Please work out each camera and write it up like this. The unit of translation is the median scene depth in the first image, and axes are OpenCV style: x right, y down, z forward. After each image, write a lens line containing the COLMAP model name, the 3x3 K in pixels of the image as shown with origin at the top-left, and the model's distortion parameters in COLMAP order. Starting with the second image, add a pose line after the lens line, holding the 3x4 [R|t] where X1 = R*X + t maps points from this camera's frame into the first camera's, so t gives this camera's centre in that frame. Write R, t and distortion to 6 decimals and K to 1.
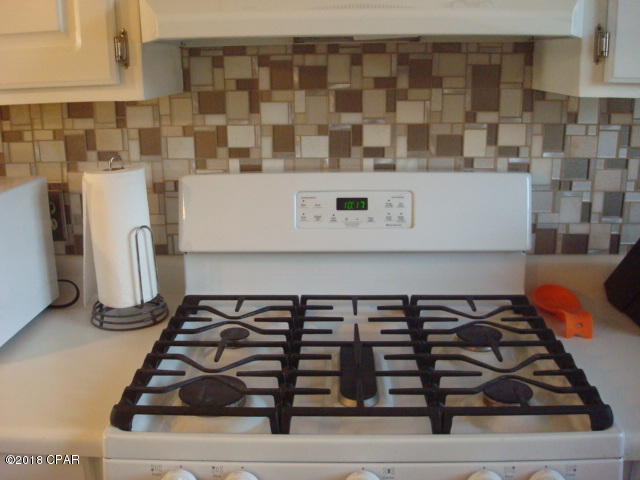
lens RADIAL K [[662.4, 0, 320.0], [0, 662.4, 240.0], [0, 0, 1]] dist [-0.108653, -0.000654]
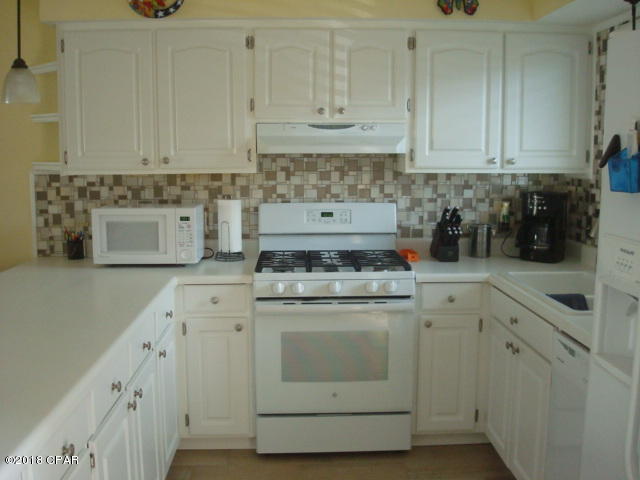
lens RADIAL K [[662.4, 0, 320.0], [0, 662.4, 240.0], [0, 0, 1]] dist [-0.108653, -0.000654]
pose [[0.997505, 0.002090, 0.070568, -0.155165], [0.007520, 0.990729, -0.135642, 0.379605], [-0.070197, 0.135835, 0.988242, -1.482444]]
